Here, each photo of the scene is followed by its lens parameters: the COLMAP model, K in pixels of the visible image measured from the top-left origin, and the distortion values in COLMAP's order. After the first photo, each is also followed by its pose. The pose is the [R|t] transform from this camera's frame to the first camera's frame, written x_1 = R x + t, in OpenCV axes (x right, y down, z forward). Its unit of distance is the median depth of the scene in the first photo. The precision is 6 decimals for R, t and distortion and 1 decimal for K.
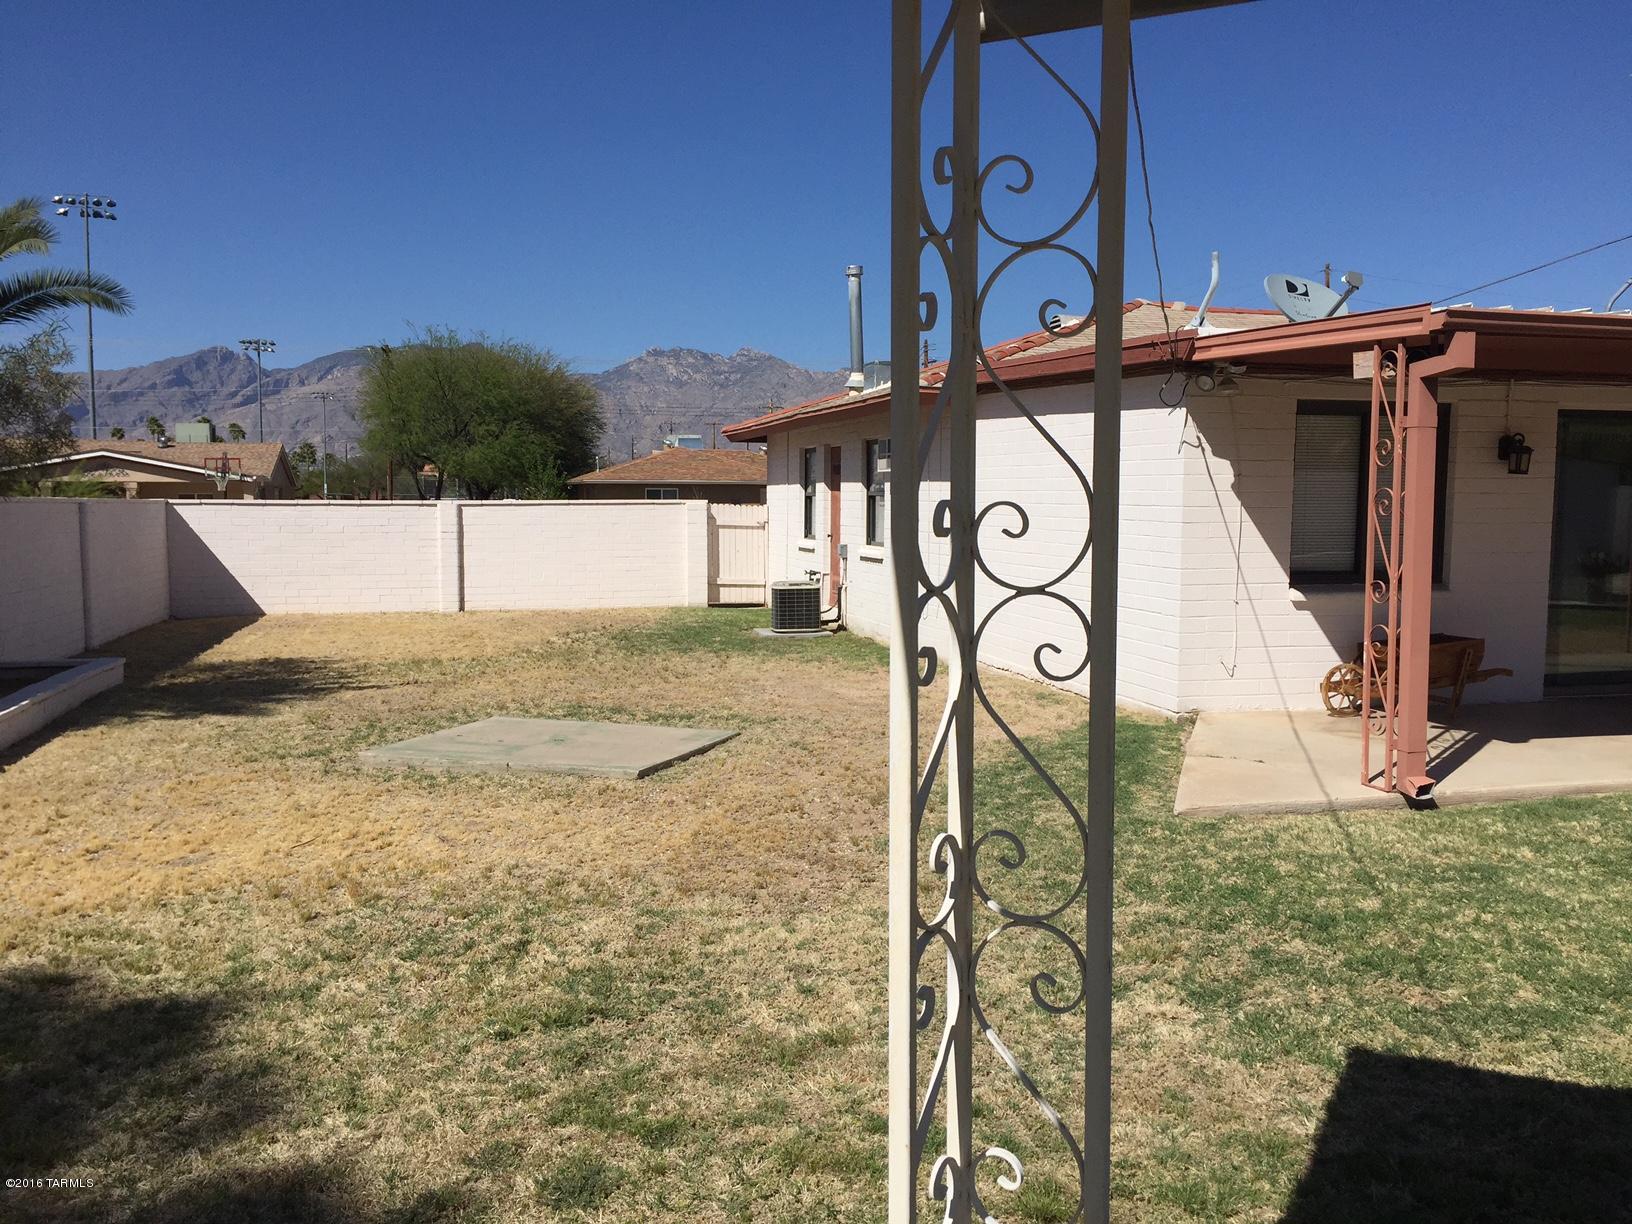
lens RADIAL K [[1373.4, 0, 815.5], [0, 1373.4, 609.7], [0, 0, 1]] dist [0.050075, -0.059538]
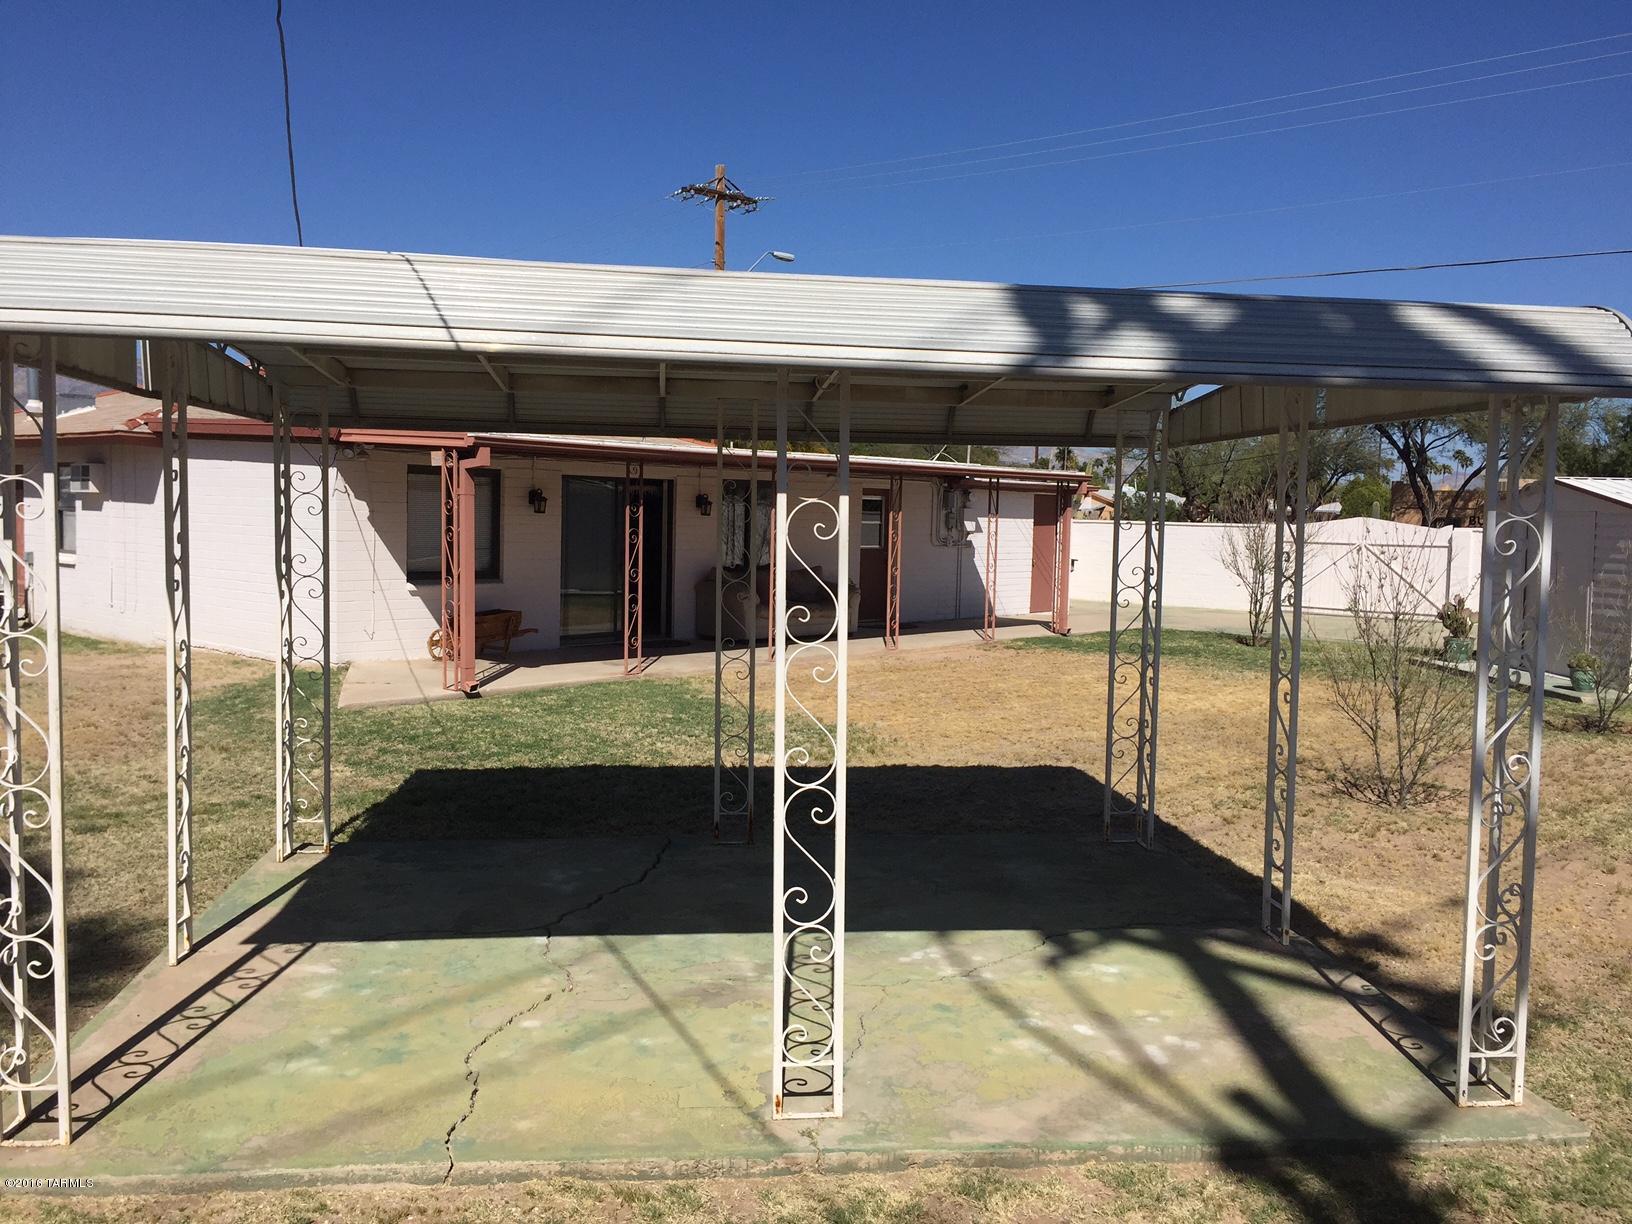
lens RADIAL K [[1373.4, 0, 820.2], [0, 1373.4, 611.4], [0, 0, 1]] dist [0.050075, -0.059538]
pose [[0.824693, -0.024659, 0.565042, -0.221783], [0.024721, 0.999666, 0.007545, 0.023732], [-0.565040, 0.007747, 0.825027, -0.792655]]
